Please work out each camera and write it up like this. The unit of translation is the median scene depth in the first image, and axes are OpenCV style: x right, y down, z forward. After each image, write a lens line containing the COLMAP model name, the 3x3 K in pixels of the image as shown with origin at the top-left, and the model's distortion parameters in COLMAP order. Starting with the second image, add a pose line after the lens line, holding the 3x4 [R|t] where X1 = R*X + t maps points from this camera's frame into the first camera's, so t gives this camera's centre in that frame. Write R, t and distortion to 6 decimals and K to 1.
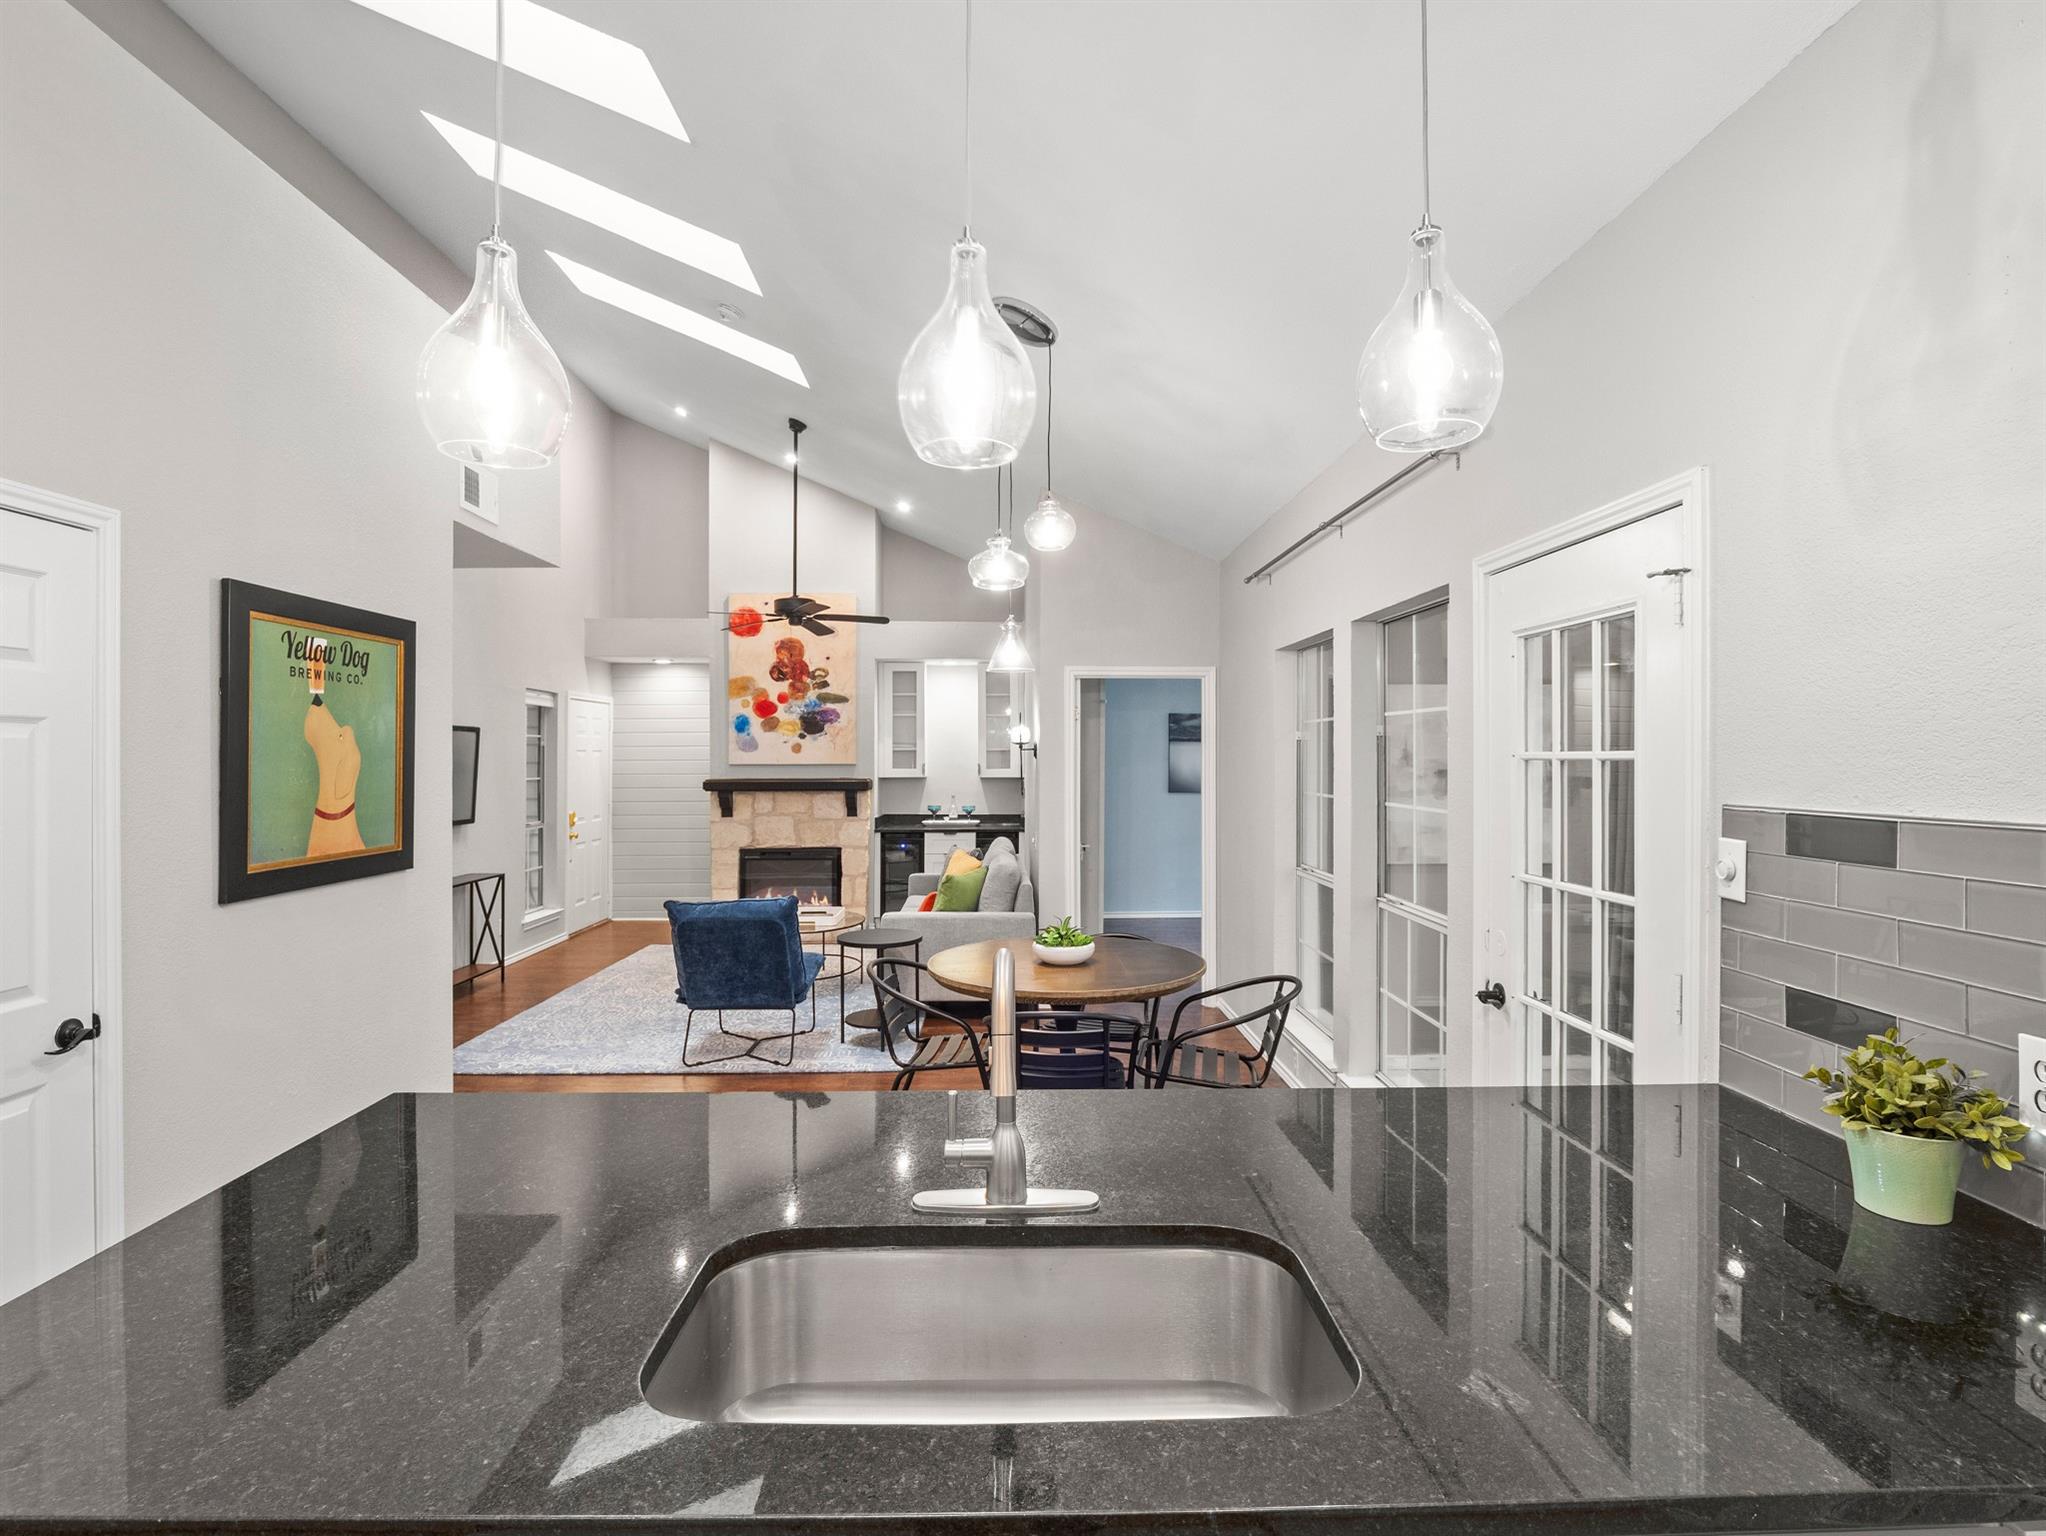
lens RADIAL K [[1004.6, 0, 1014.7], [0, 1004.6, 758.7], [0, 0, 1]] dist [-0.004494, -0.006964]
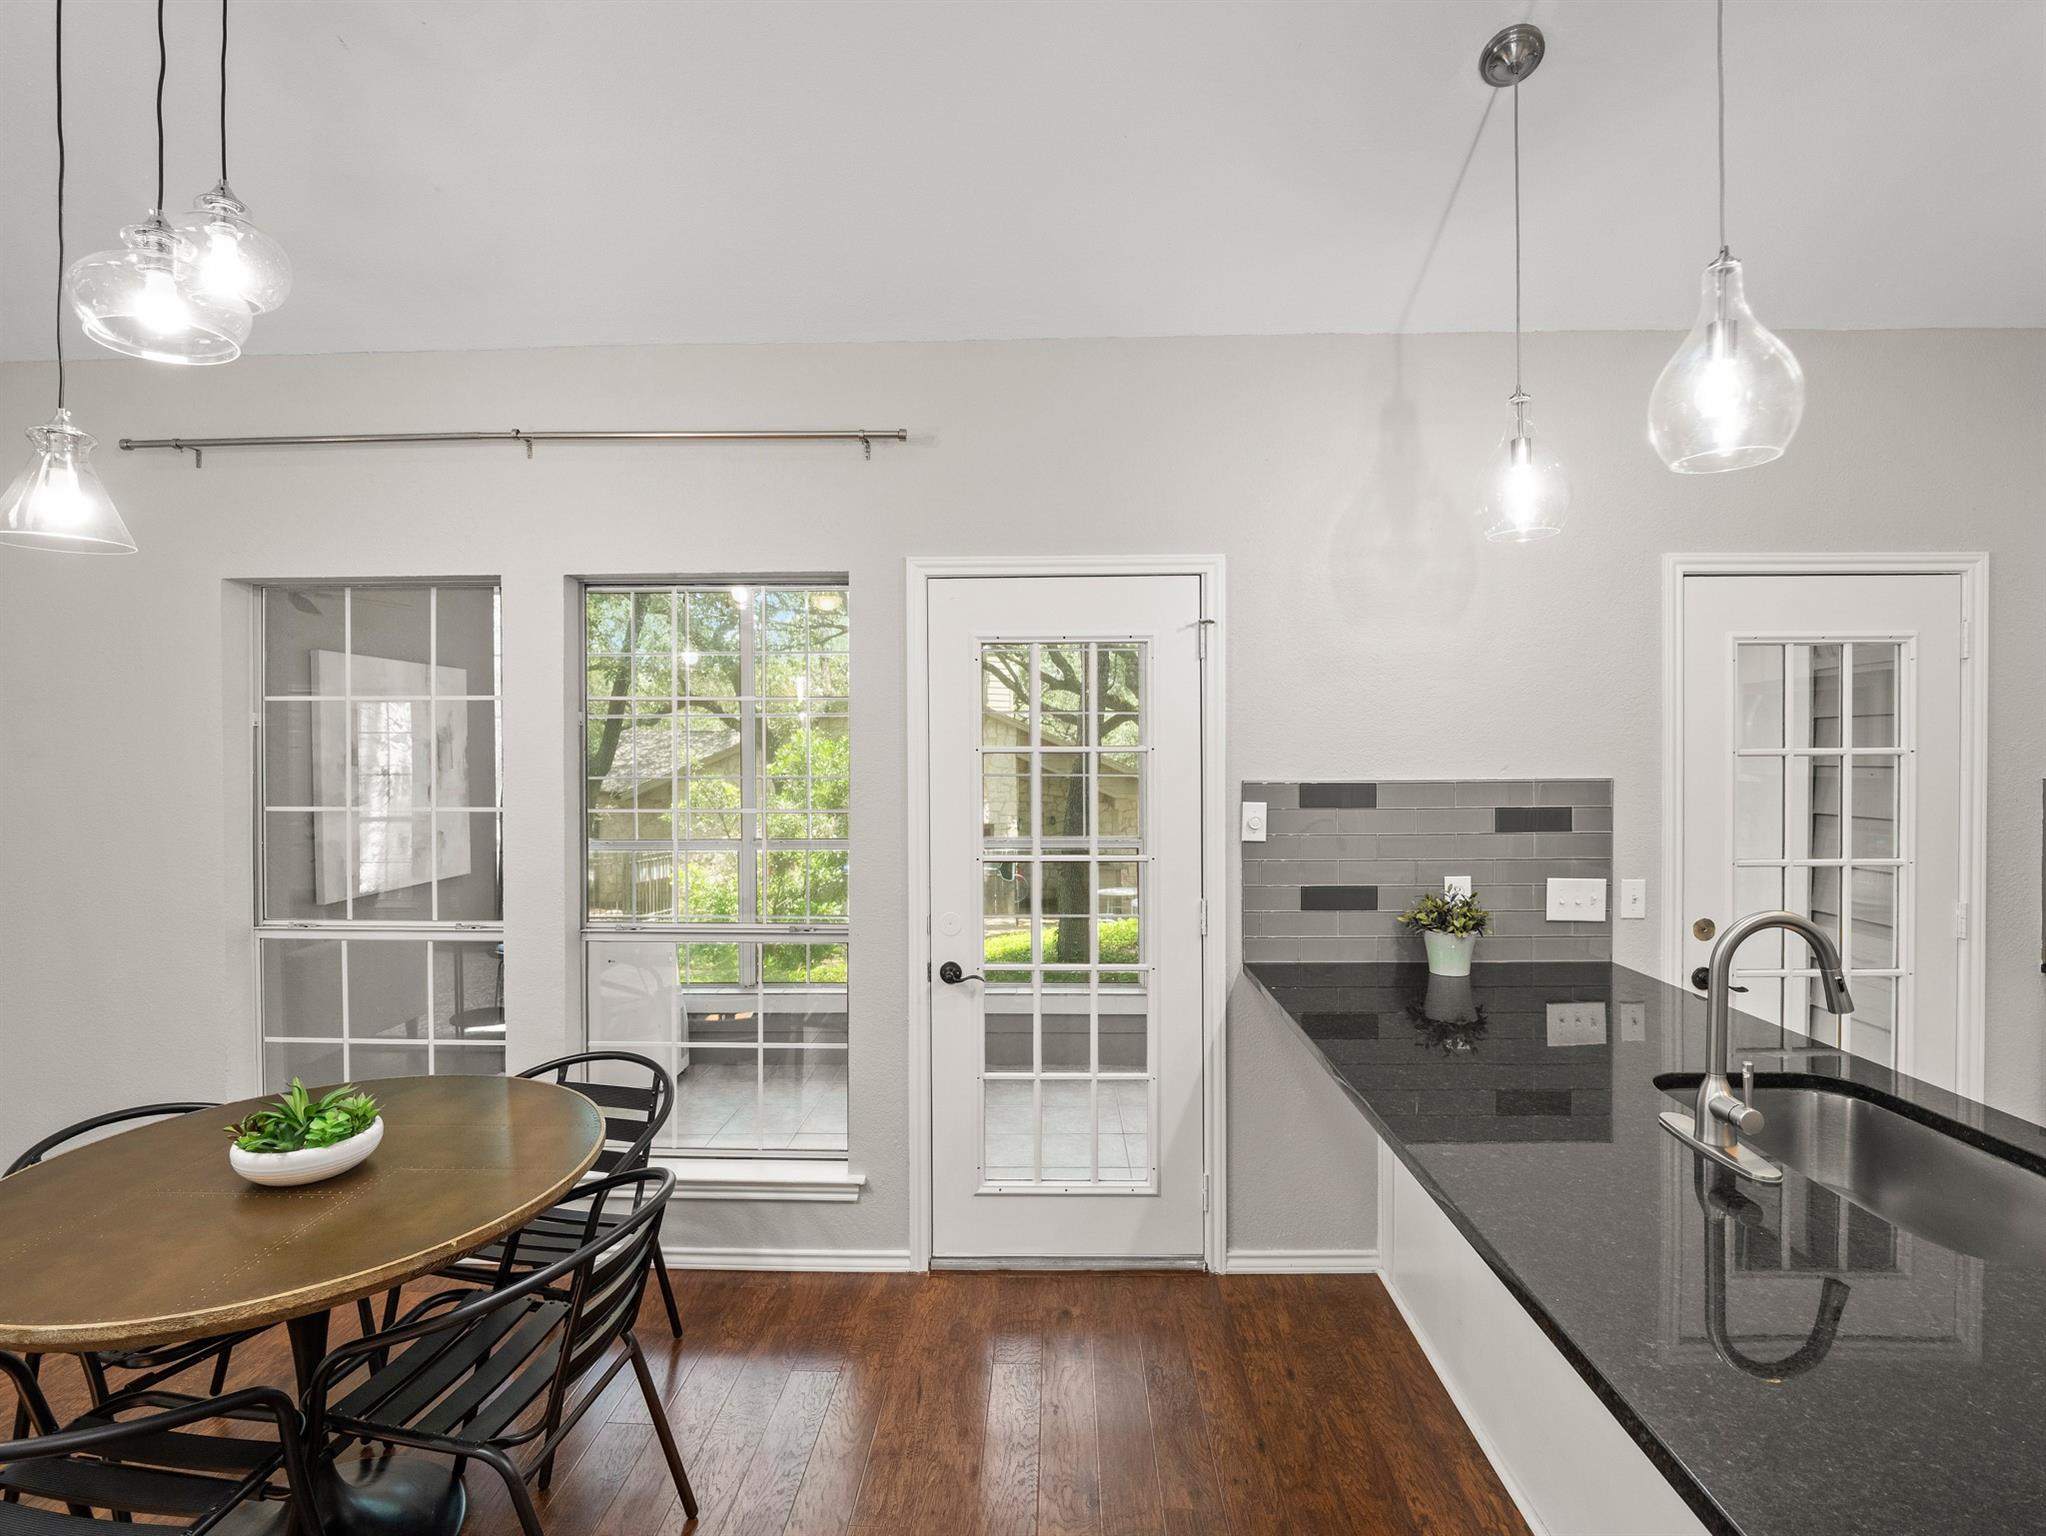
lens RADIAL K [[1004.6, 0, 1014.7], [0, 1004.6, 758.7], [0, 0, 1]] dist [-0.004494, -0.006964]
pose [[0.046170, -0.007472, 0.998906, -0.558351], [0.005909, 0.999957, 0.007207, -0.000636], [-0.998916, 0.005569, 0.046212, 0.842205]]
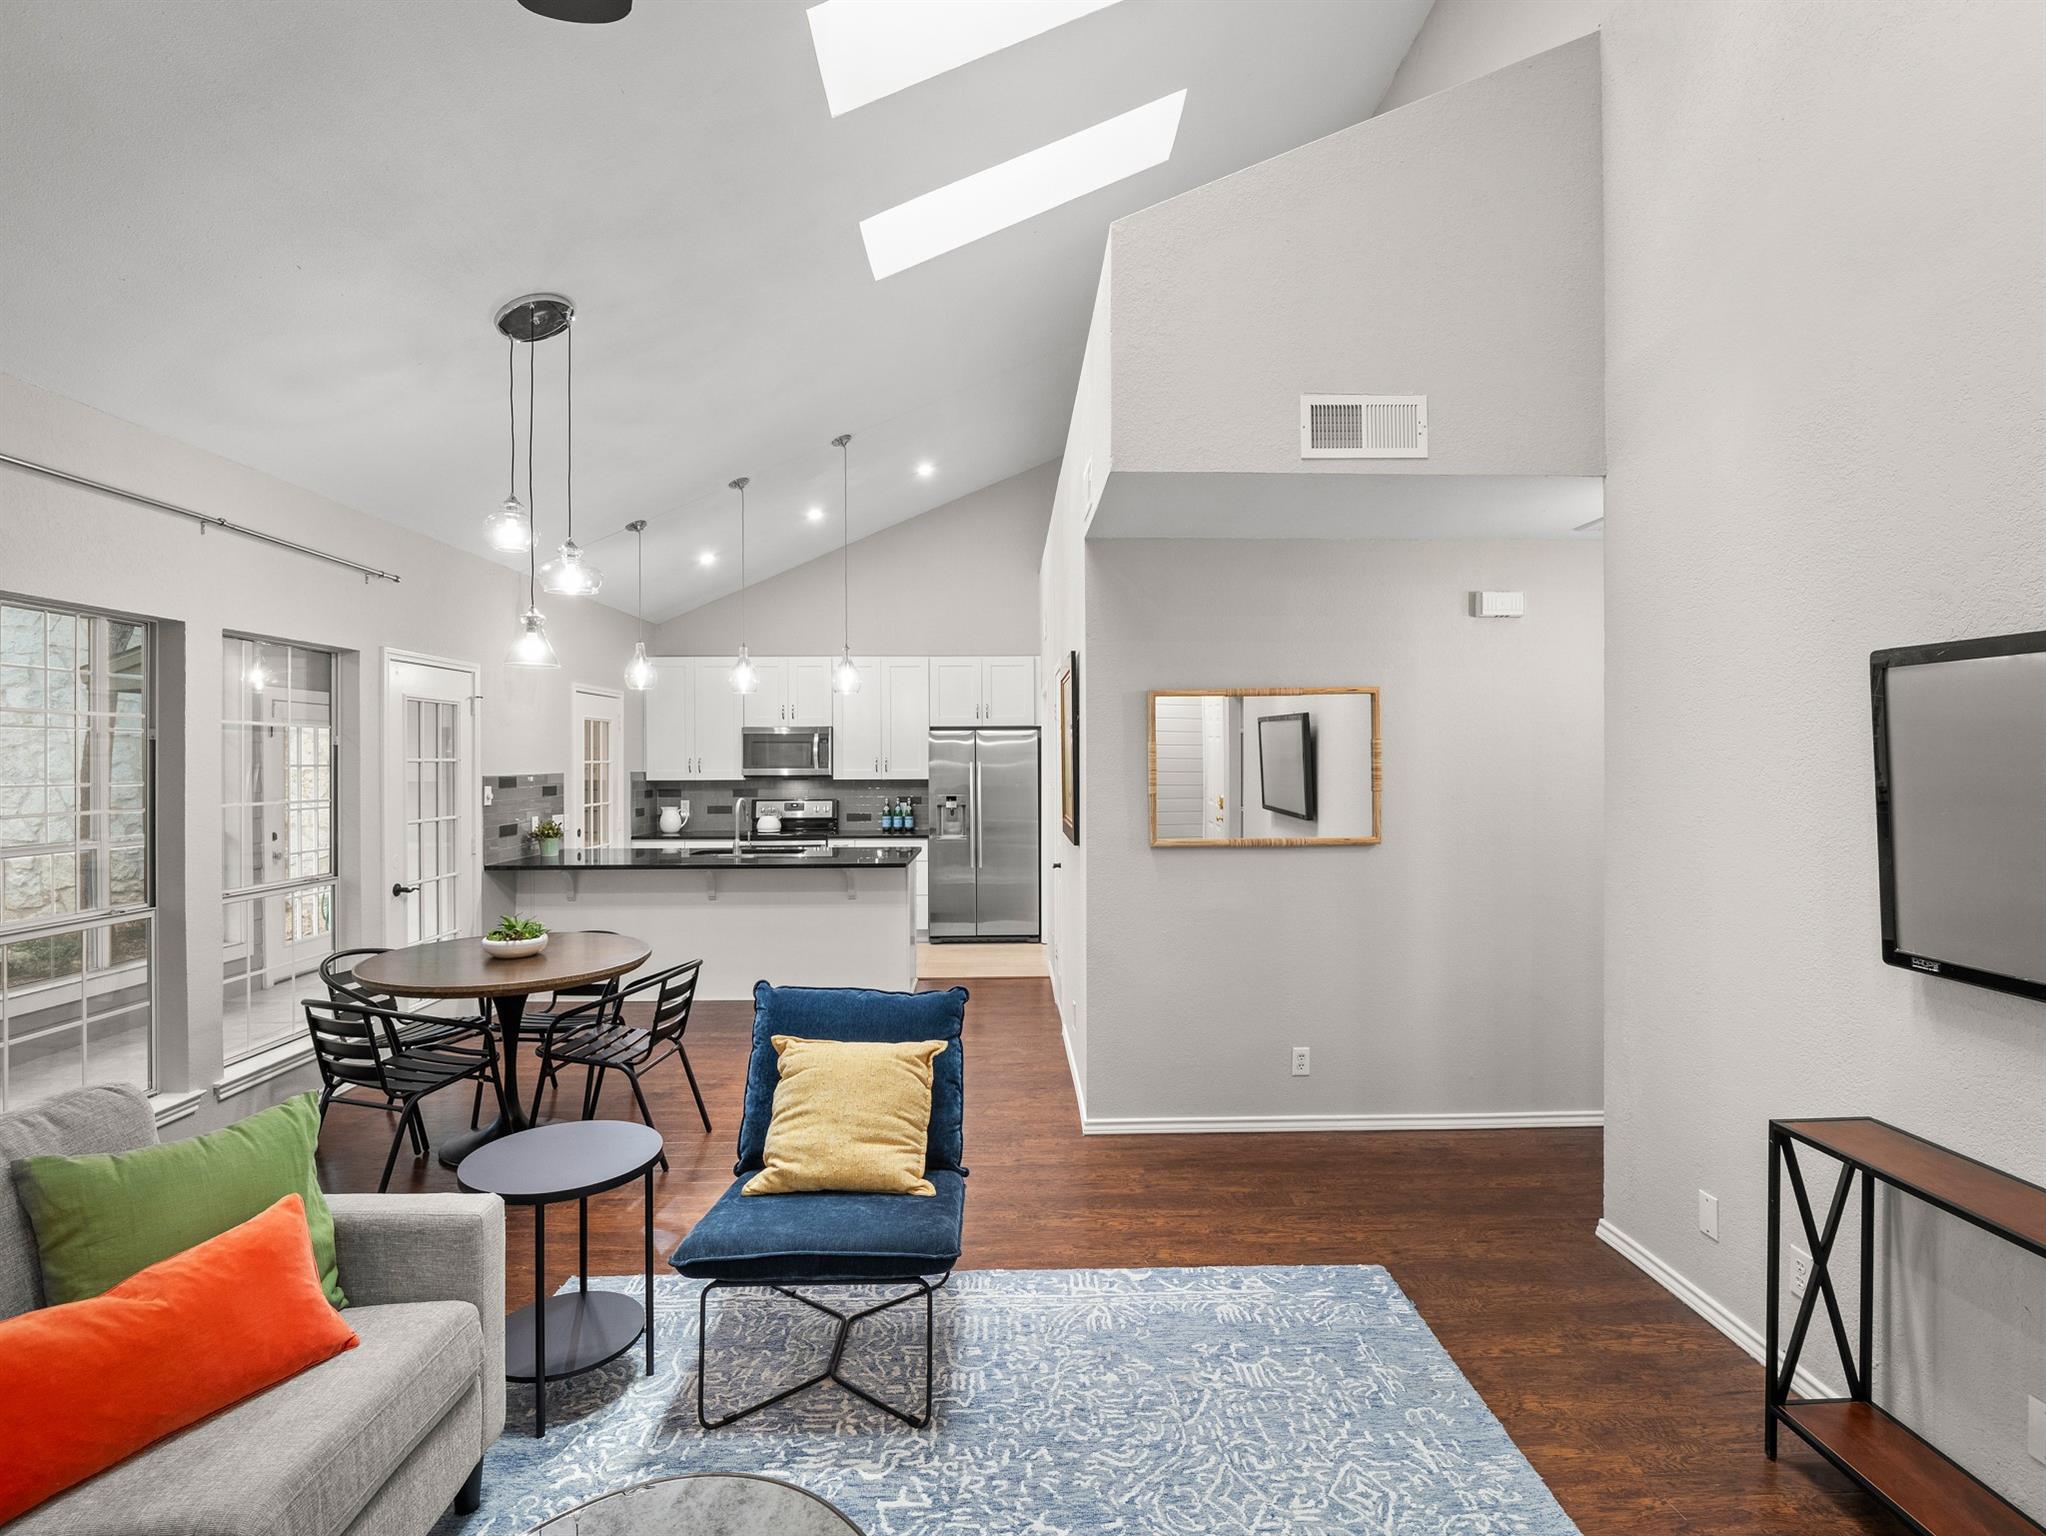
lens RADIAL K [[1028.6, 0, 1020.5], [0, 1028.6, 749.5], [0, 0, 1]] dist [-0.003585, -0.005284]
pose [[-0.999983, 0.003401, 0.004752, -0.648072], [0.003364, 0.999965, -0.007725, -0.004114], [-0.004778, -0.007709, -0.999959, 2.764603]]
